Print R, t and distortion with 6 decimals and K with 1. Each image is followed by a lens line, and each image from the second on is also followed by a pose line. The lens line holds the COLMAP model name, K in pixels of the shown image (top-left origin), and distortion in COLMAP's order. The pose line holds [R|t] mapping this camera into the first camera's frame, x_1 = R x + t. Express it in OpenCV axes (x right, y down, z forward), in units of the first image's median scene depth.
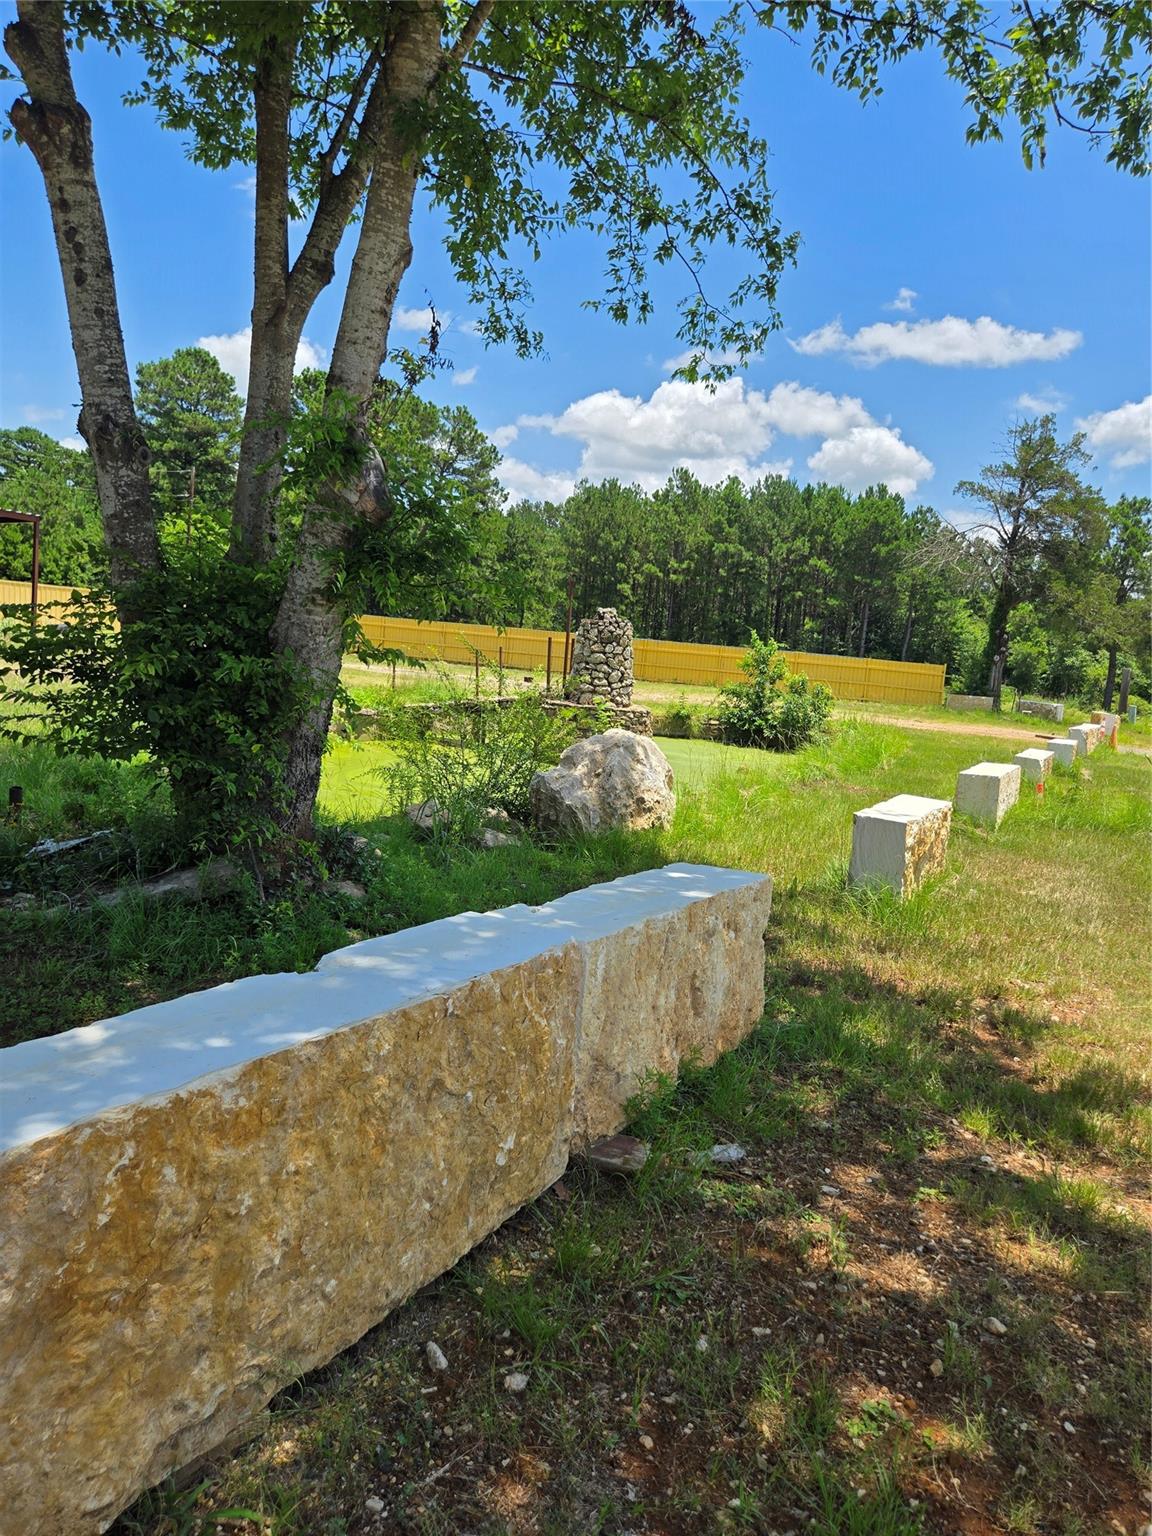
lens RADIAL K [[1054.9, 0, 590.1], [0, 1054.9, 758.8], [0, 0, 1]] dist [0.067539, -0.056983]
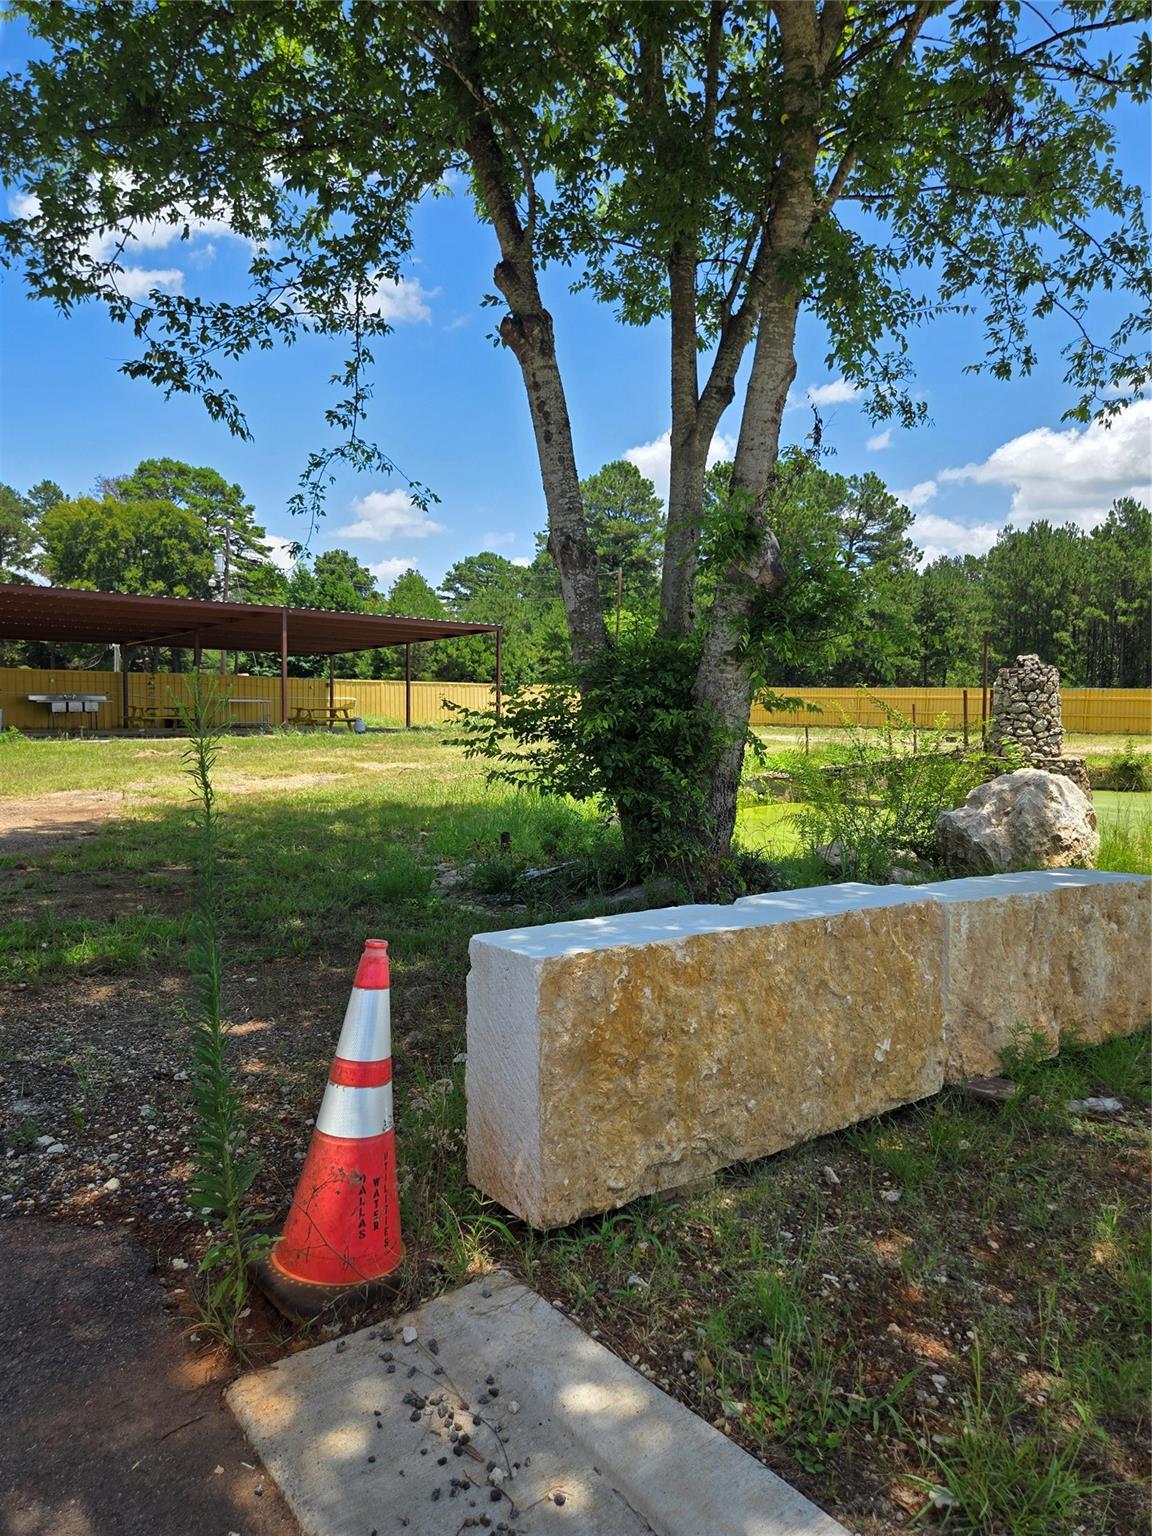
lens RADIAL K [[1072.8, 0, 591.0], [0, 1072.8, 753.8], [0, 0, 1]] dist [0.072391, -0.056652]
pose [[0.924776, -0.057056, -0.376209, 0.031481], [0.028646, 0.996328, -0.080687, 0.030093], [0.379431, 0.063840, 0.923015, -0.108825]]
